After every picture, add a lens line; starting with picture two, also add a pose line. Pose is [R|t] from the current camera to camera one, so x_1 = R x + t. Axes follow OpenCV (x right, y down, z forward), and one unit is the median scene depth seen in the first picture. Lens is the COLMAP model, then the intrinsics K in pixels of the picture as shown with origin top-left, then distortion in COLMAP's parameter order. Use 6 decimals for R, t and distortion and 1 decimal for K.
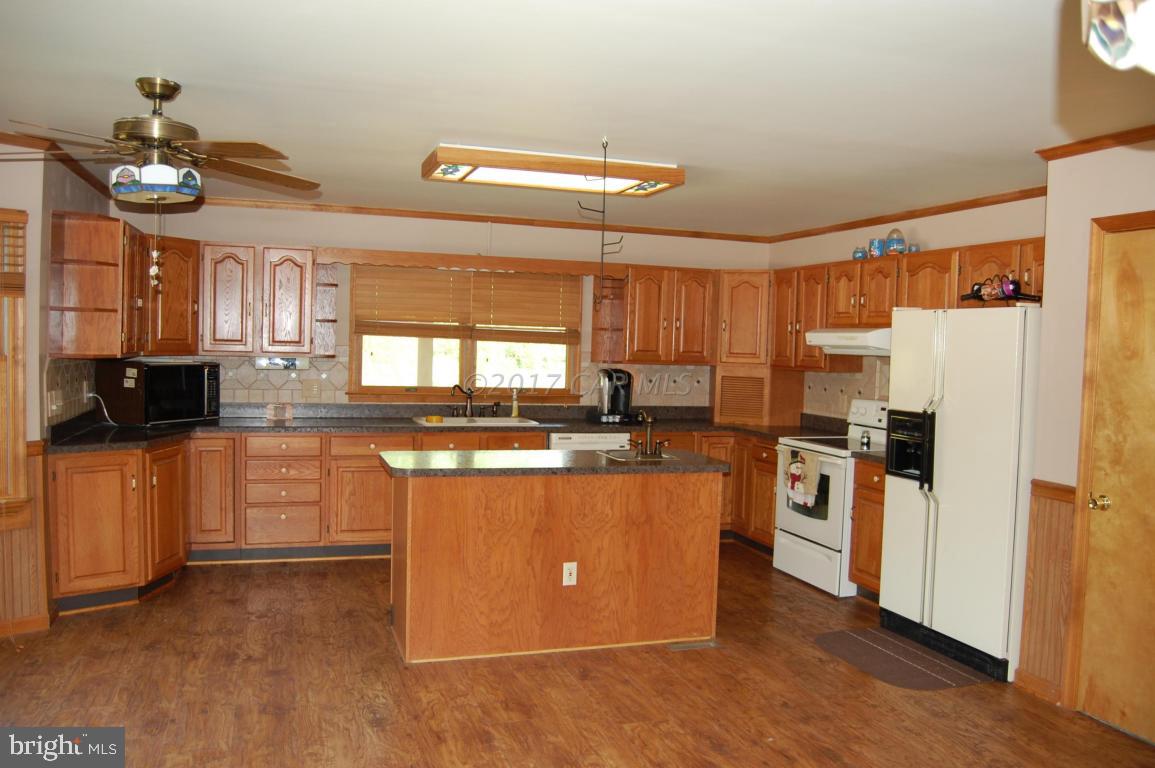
lens RADIAL K [[911.9, 0, 578.2], [0, 911.9, 372.9], [0, 0, 1]] dist [-0.078412, 0.015832]
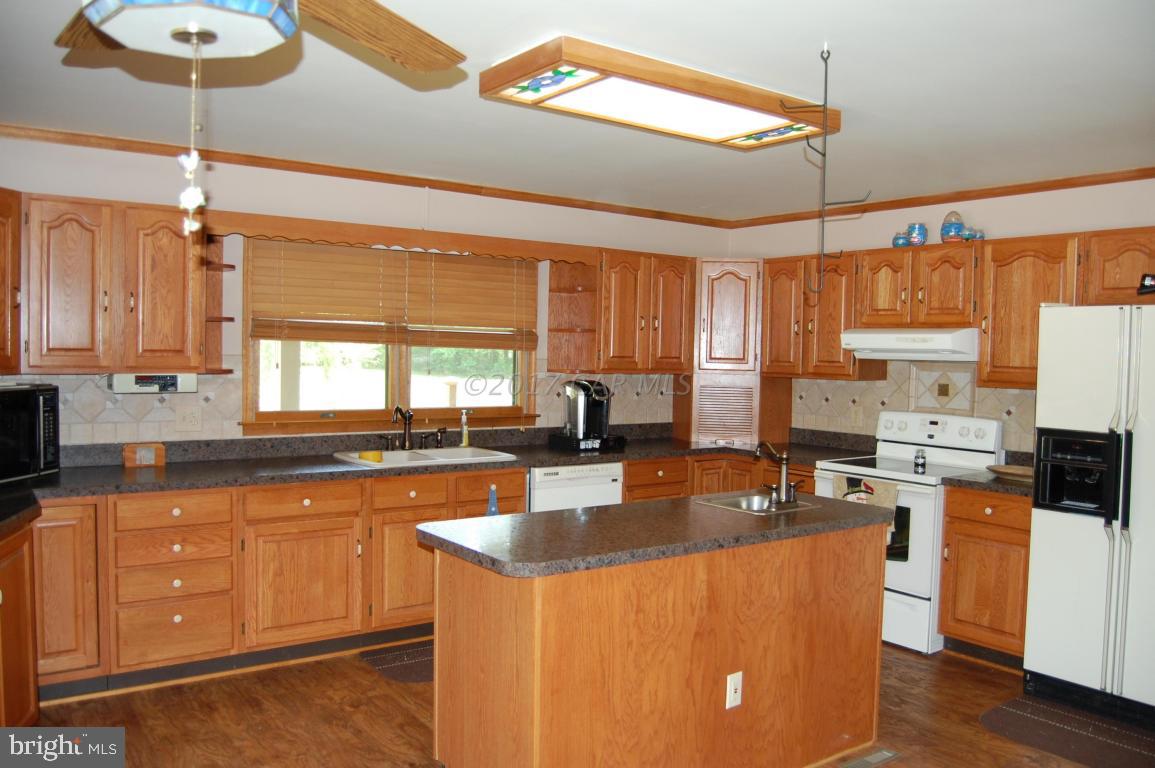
lens RADIAL K [[911.9, 0, 578.2], [0, 911.9, 372.9], [0, 0, 1]] dist [-0.078412, 0.015832]
pose [[0.953333, -0.017125, 0.301435, -0.238222], [0.017028, 0.999851, 0.002951, -0.015392], [-0.301441, 0.002319, 0.953482, 0.290436]]
